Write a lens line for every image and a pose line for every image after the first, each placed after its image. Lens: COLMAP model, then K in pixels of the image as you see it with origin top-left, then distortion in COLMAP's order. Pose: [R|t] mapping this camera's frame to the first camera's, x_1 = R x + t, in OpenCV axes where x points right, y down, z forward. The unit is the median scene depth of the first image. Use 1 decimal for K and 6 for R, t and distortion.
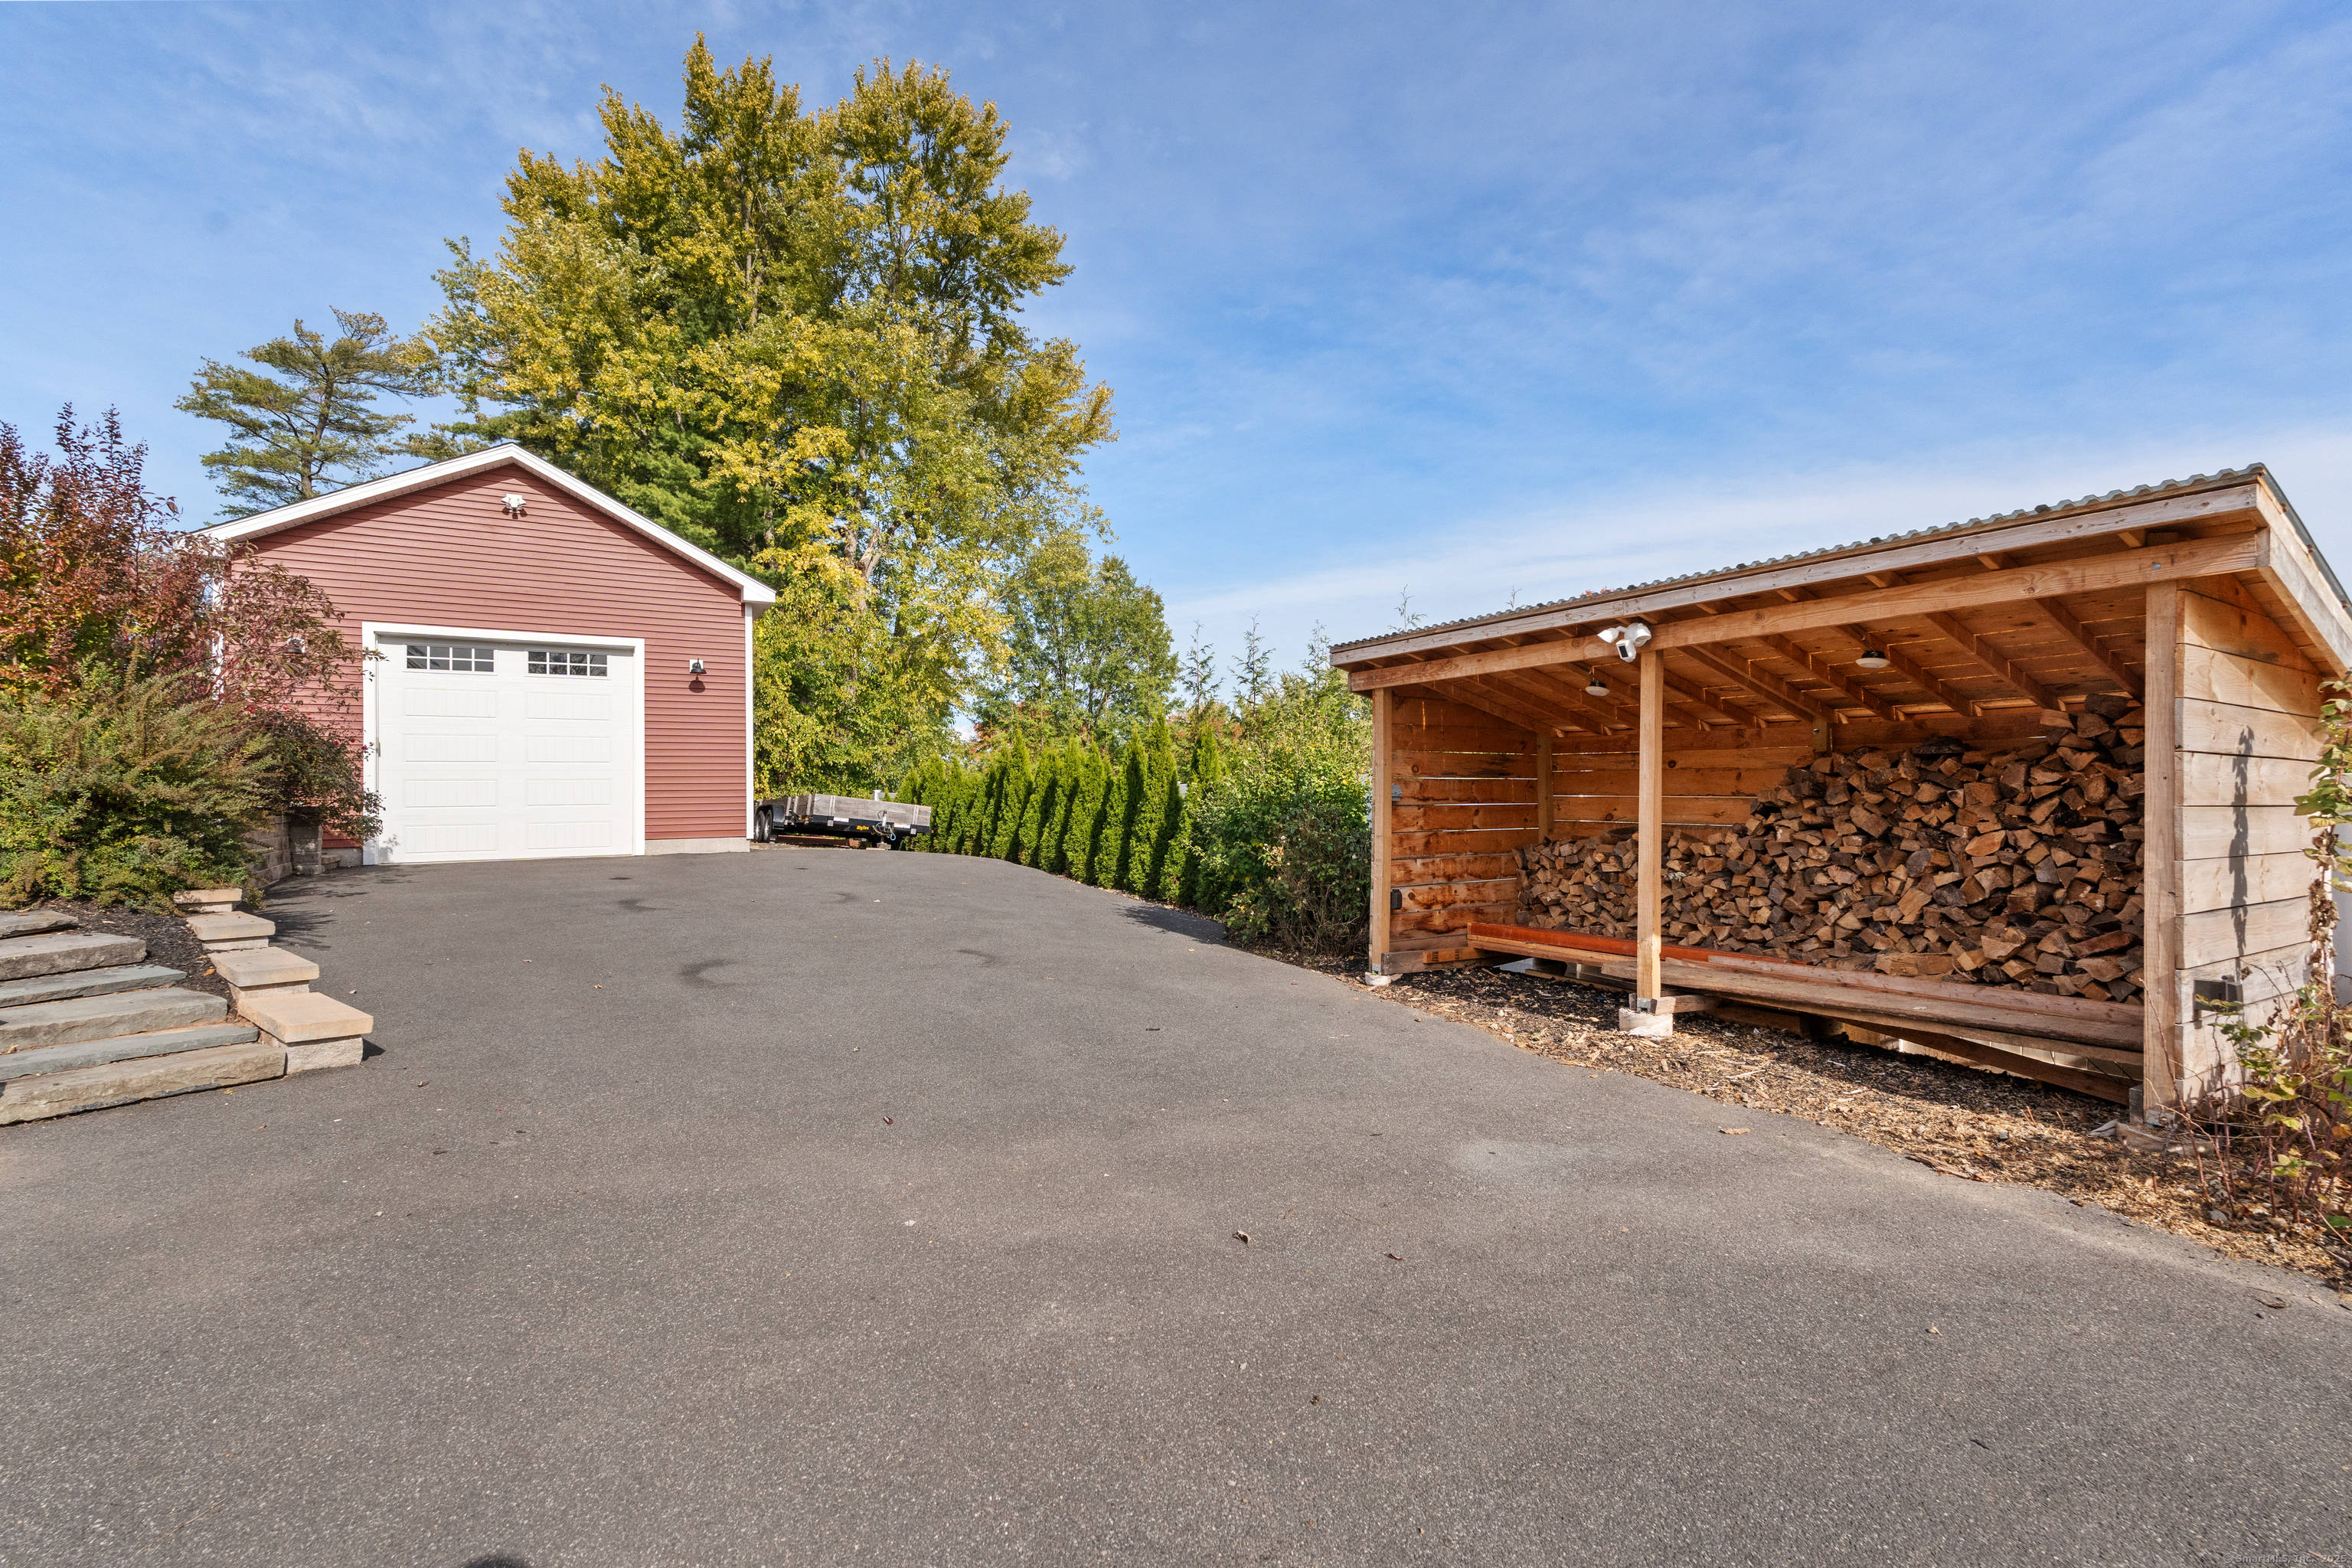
lens RADIAL K [[1004.5, 0, 1176.0], [0, 1004.5, 784.0], [0, 0, 1]] dist [-0.001732, -0.000458]
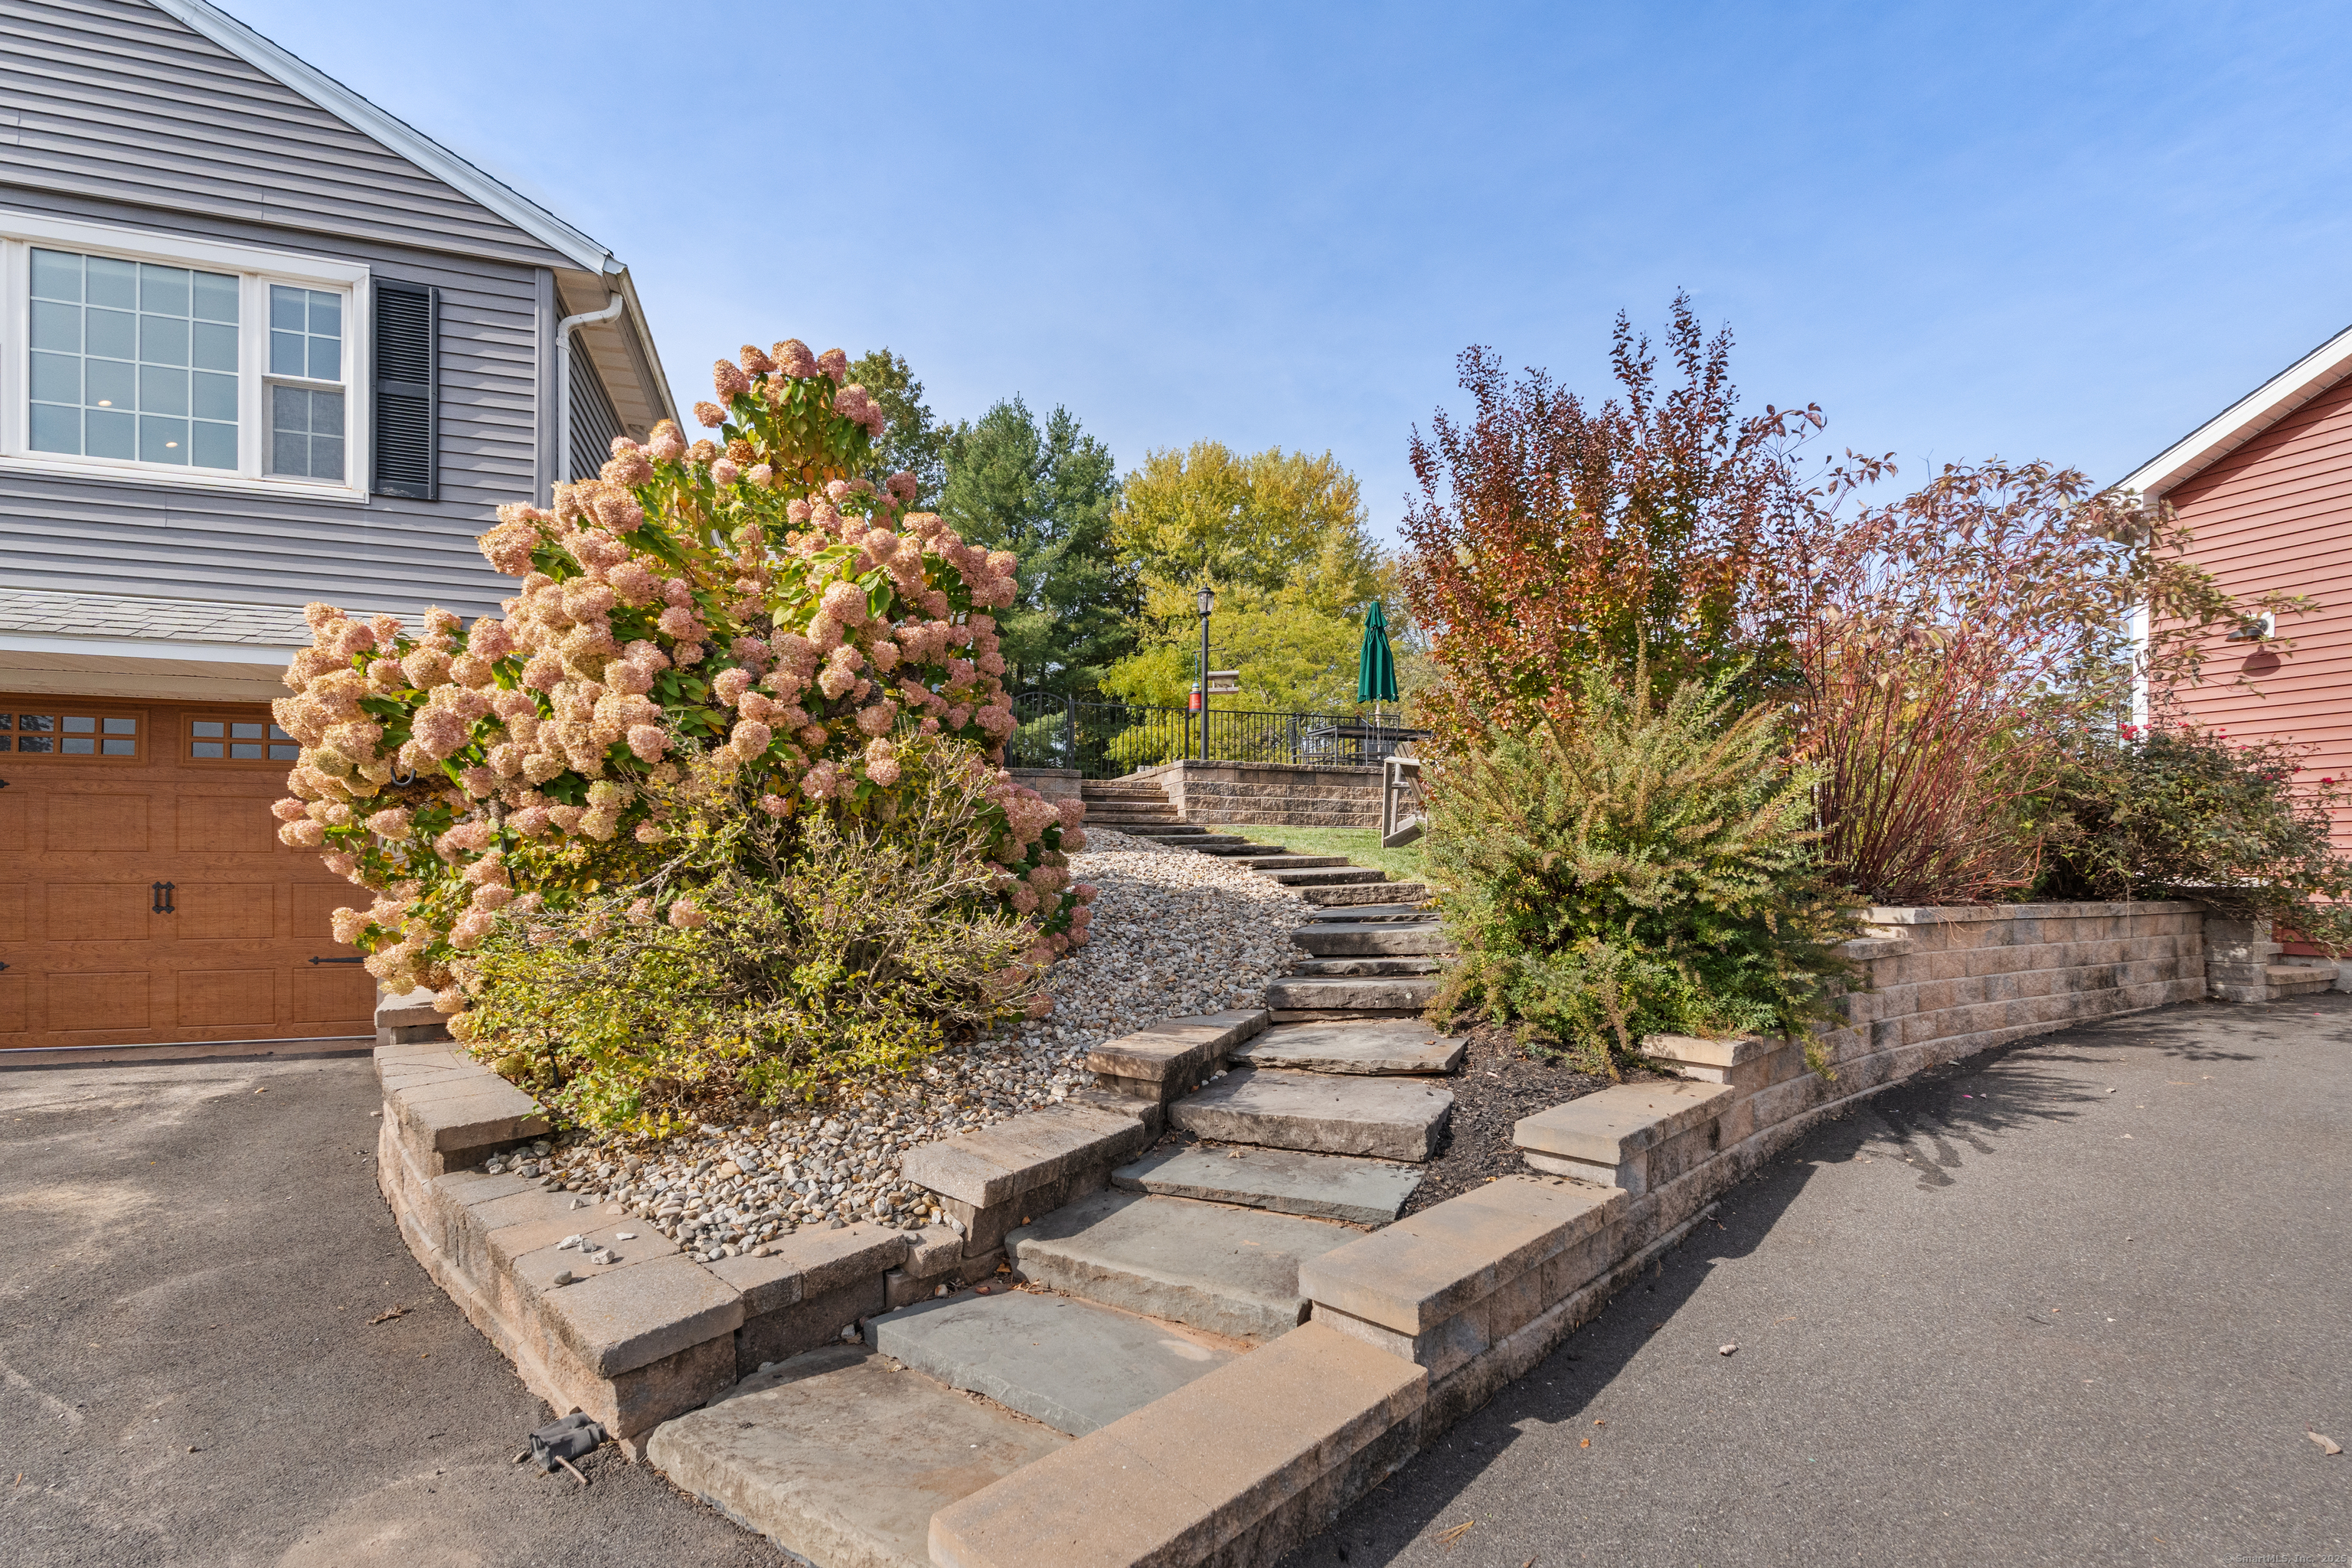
lens RADIAL K [[1074.8, 0, 1143.0], [0, 1074.8, 871.7], [0, 0, 1]] dist [-0.002545, -0.000055]
pose [[-0.073777, 0.008994, -0.997234, -0.139778], [0.010725, 0.999909, 0.008224, 0.001232], [0.997217, -0.010089, -0.073867, 0.307475]]
